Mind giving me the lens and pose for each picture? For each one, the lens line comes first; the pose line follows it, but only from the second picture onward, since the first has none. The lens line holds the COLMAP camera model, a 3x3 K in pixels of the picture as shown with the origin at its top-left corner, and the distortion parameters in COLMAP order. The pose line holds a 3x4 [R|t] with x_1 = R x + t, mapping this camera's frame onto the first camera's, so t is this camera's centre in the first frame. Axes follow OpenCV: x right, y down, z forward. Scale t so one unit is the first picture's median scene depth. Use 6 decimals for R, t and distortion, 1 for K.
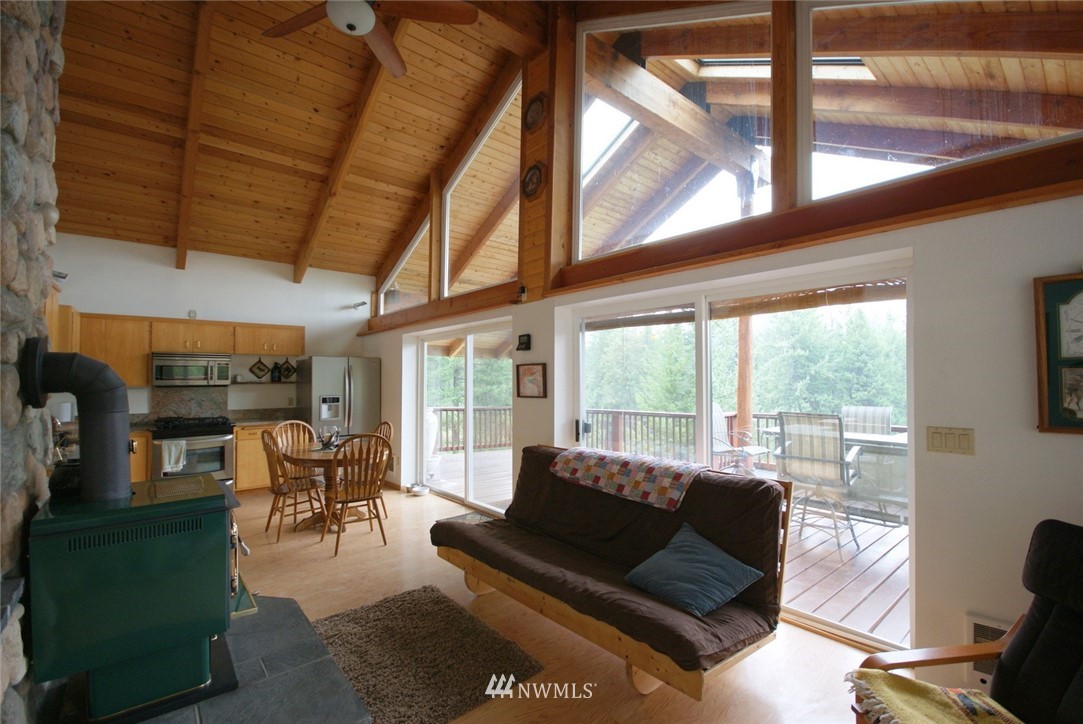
lens RADIAL K [[473.2, 0, 540.5], [0, 473.2, 370.6], [0, 0, 1]] dist [0.000503, 0.000124]
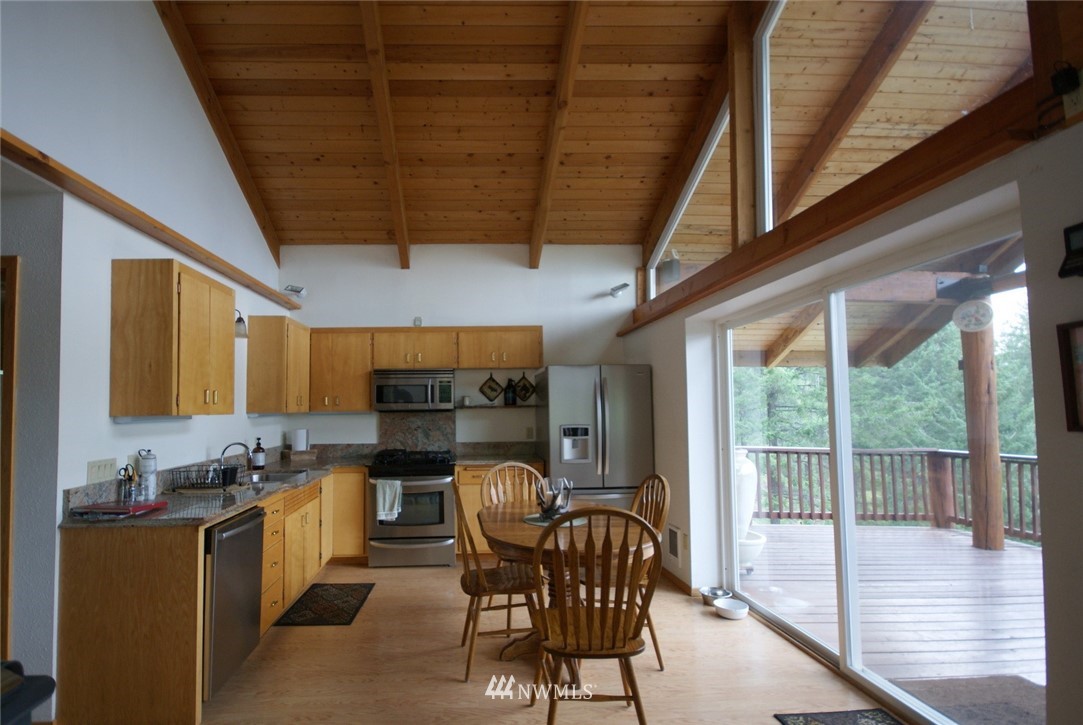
lens RADIAL K [[530.3, 0, 477.5], [0, 530.3, 382.5], [0, 0, 1]] dist [0.000327, 0.000012]
pose [[0.782253, -0.040563, -0.621639, -0.095621], [0.019231, 0.998975, -0.040985, 0.022509], [0.622664, 0.020106, 0.782231, 0.354950]]
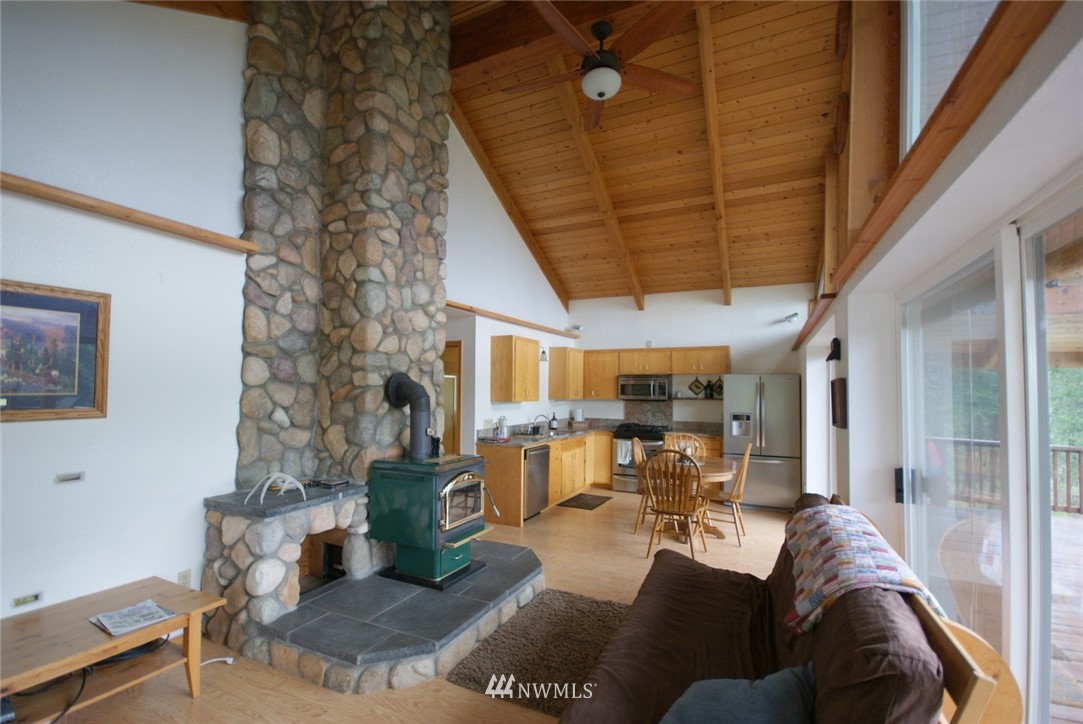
lens RADIAL K [[473.2, 0, 540.5], [0, 473.2, 370.6], [0, 0, 1]] dist [0.000503, 0.000124]
pose [[0.409455, -0.032997, -0.911733, 0.307524], [0.001195, 0.999364, -0.035632, -0.001813], [0.912330, 0.013500, 0.409234, 0.208943]]
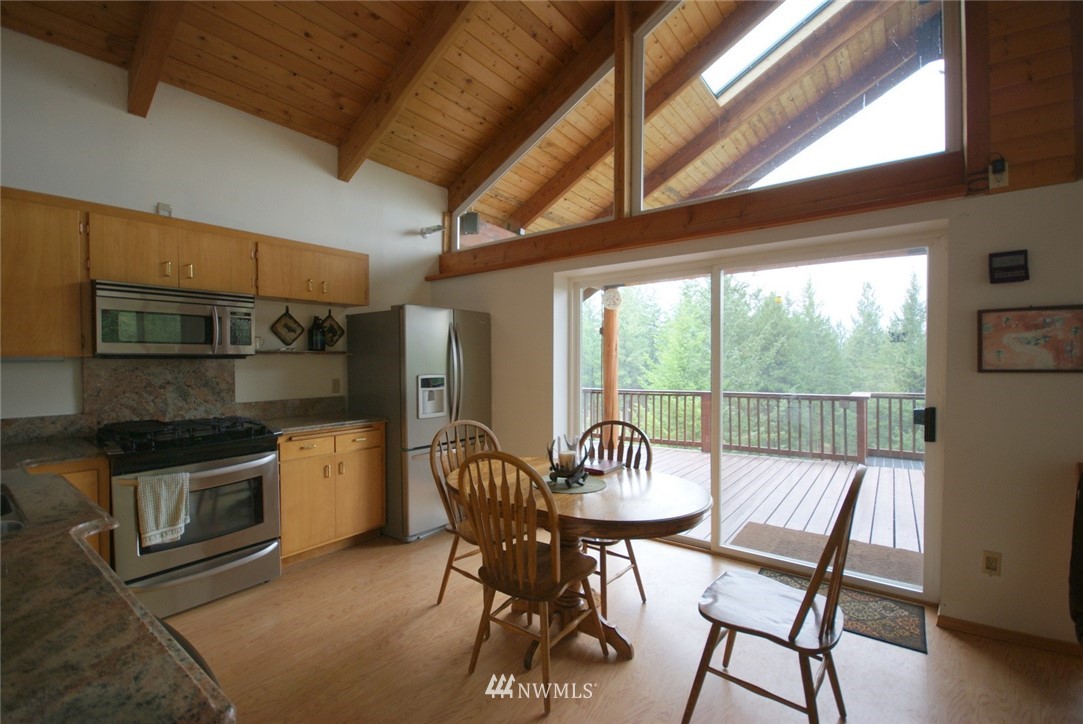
lens RADIAL K [[471.4, 0, 538.2], [0, 471.4, 368.8], [0, 0, 1]] dist [0.002008, -0.006969]
pose [[0.976484, -0.004921, 0.215533, -0.456975], [-0.003177, 0.999302, 0.037210, 0.024749], [-0.215566, -0.037020, 0.975787, 0.426258]]
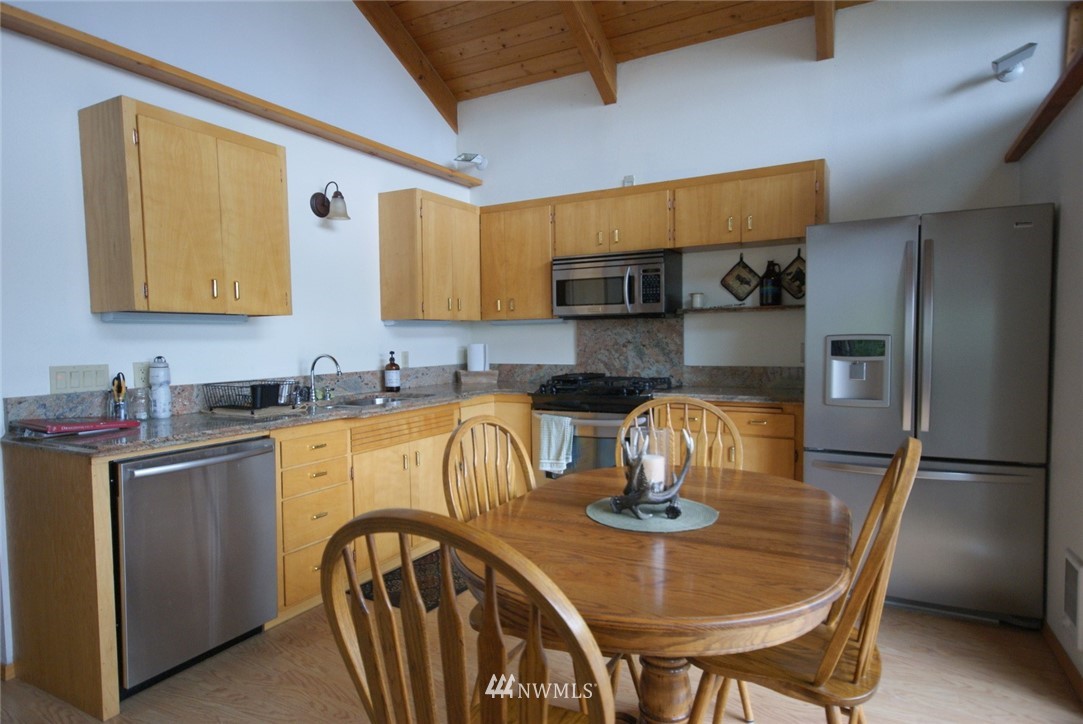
lens RADIAL K [[625.2, 0, 541.5], [0, 625.2, 362.0], [0, 0, 1]] dist [0.035899, 0.000904]
pose [[0.365765, 0.030809, -0.930197, -0.103362], [0.023250, 0.998838, 0.042225, 0.049414], [0.930417, -0.037072, 0.364624, 0.638980]]
